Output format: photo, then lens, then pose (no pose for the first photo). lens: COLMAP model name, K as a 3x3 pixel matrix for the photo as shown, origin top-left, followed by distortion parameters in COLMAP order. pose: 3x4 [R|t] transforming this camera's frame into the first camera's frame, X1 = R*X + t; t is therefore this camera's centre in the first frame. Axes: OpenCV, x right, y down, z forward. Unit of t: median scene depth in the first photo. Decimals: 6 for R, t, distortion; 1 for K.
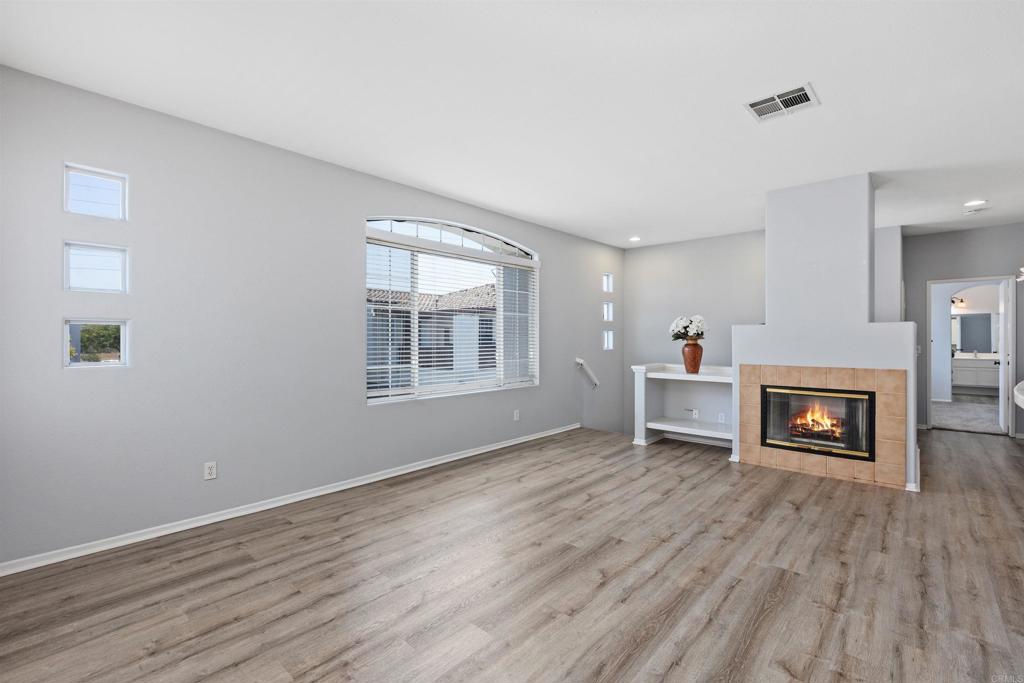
lens RADIAL K [[449.9, 0, 513.2], [0, 449.9, 336.7], [0, 0, 1]] dist [-0.001350, -0.000726]
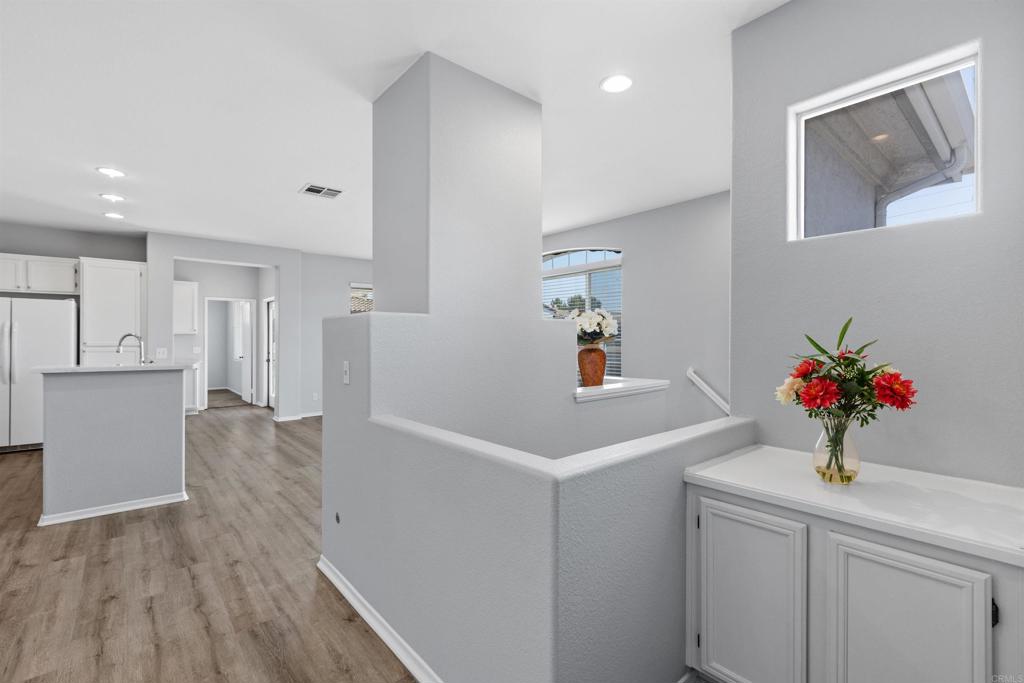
lens RADIAL K [[450.9, 0, 515.2], [0, 450.9, 340.3], [0, 0, 1]] dist [-0.001472, -0.000992]
pose [[-0.117807, 0.002501, -0.993033, 1.525526], [0.002027, 0.999995, 0.002278, -0.000104], [0.993034, -0.001745, -0.117811, 1.358598]]
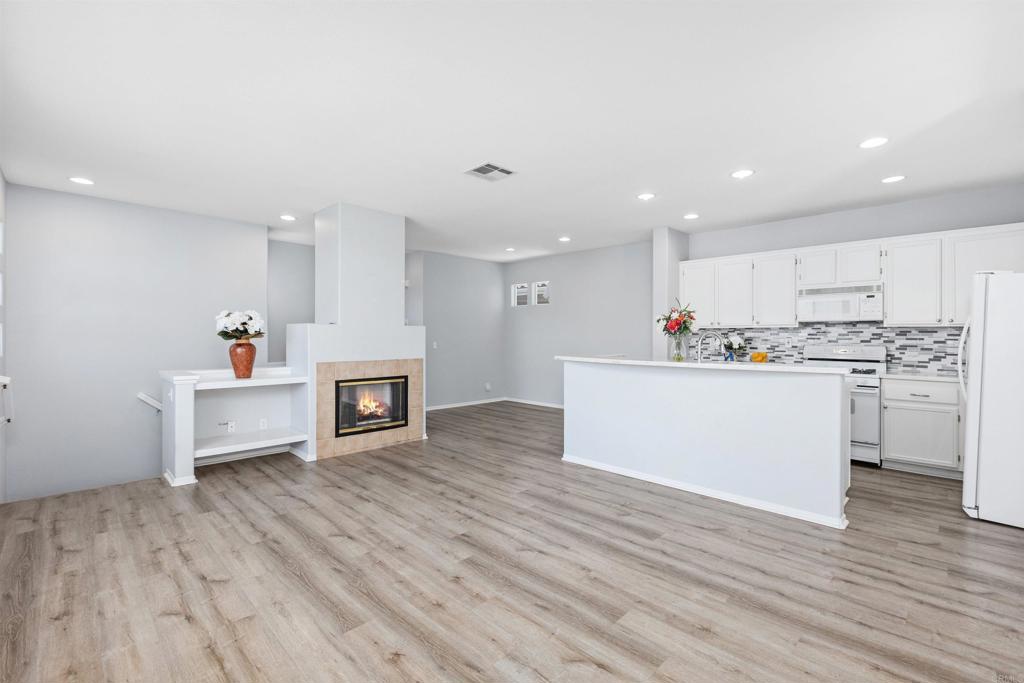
lens RADIAL K [[449.9, 0, 513.2], [0, 449.9, 336.7], [0, 0, 1]] dist [-0.001350, -0.000726]
pose [[0.045991, -0.001665, 0.998940, -0.590998], [-0.007093, 0.999973, 0.001994, -0.002967], [-0.998917, -0.007177, 0.045978, 0.632501]]
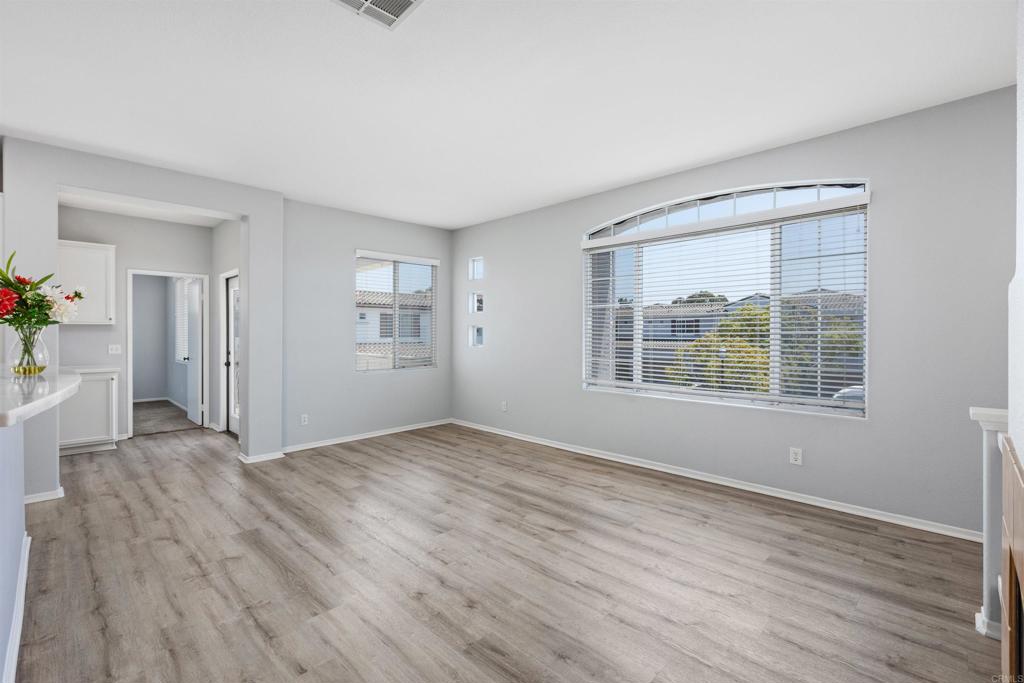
lens RADIAL K [[449.9, 0, 513.2], [0, 449.9, 336.7], [0, 0, 1]] dist [-0.001350, -0.000726]
pose [[-0.038600, 0.006070, -0.999236, 0.936007], [0.002828, 0.999978, 0.005966, 0.003597], [0.999251, -0.002596, -0.038617, 0.905246]]
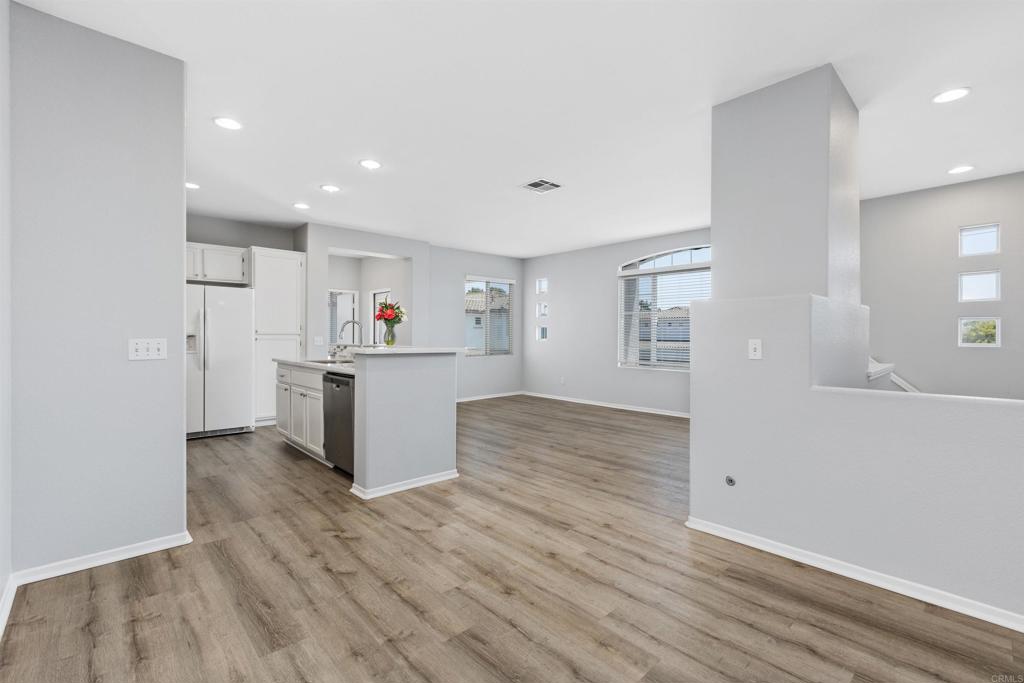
lens RADIAL K [[449.9, 0, 513.2], [0, 449.9, 336.7], [0, 0, 1]] dist [-0.001350, -0.000726]
pose [[-0.081853, 0.001787, -0.996643, 1.651718], [-0.001208, 0.999997, 0.001893, 0.024513], [0.996644, 0.001359, -0.081851, 0.756645]]
